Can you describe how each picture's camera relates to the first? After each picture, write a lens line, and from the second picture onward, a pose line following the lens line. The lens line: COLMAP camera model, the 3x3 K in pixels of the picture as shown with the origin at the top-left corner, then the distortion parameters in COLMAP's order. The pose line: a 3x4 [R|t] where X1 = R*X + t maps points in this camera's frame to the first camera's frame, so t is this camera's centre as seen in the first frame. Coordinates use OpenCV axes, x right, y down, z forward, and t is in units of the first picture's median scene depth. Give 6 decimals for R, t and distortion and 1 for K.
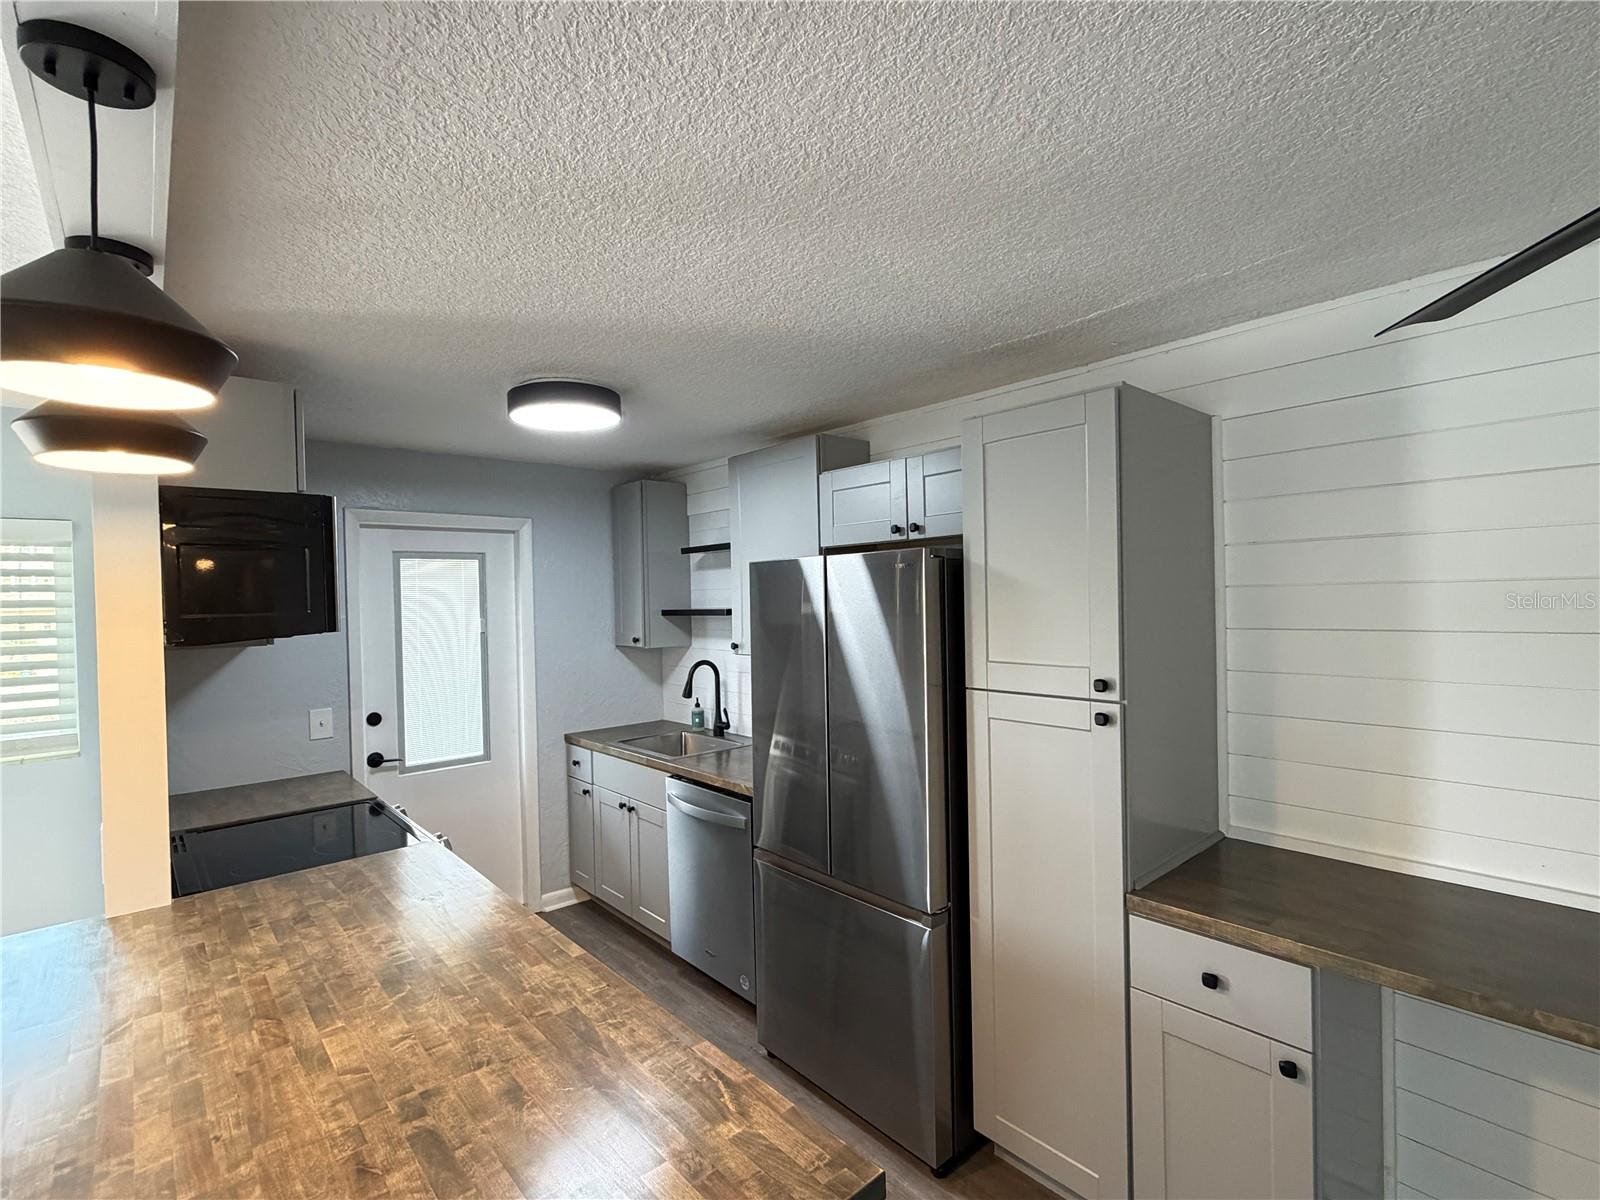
lens RADIAL K [[745.4, 0, 800.9], [0, 745.4, 602.7], [0, 0, 1]] dist [0.000103, 0.000126]
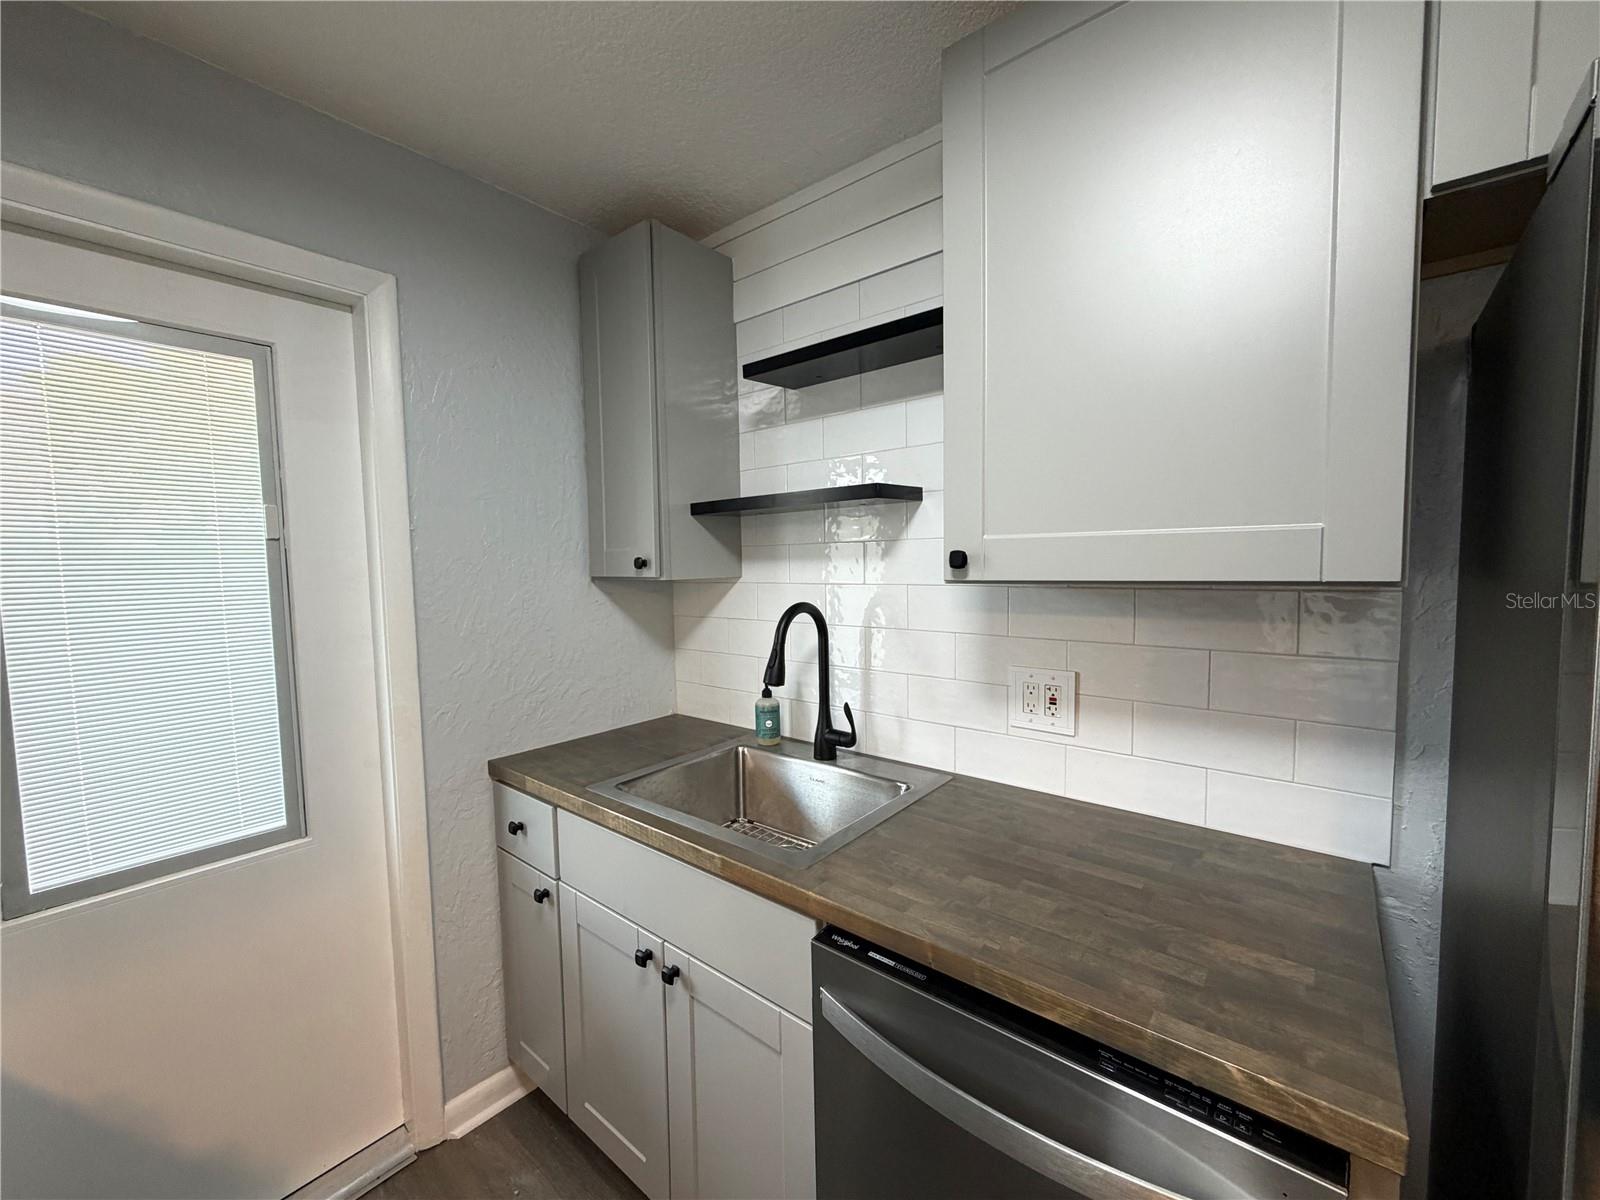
lens RADIAL K [[641.2, 0, 800.9], [0, 641.2, 600.6], [0, 0, 1]] dist [0.001088, -0.000009]
pose [[0.988101, -0.003405, 0.153767, -0.186235], [-0.005894, 0.998182, 0.059981, 0.049717], [-0.153691, -0.060173, 0.986285, 0.583373]]
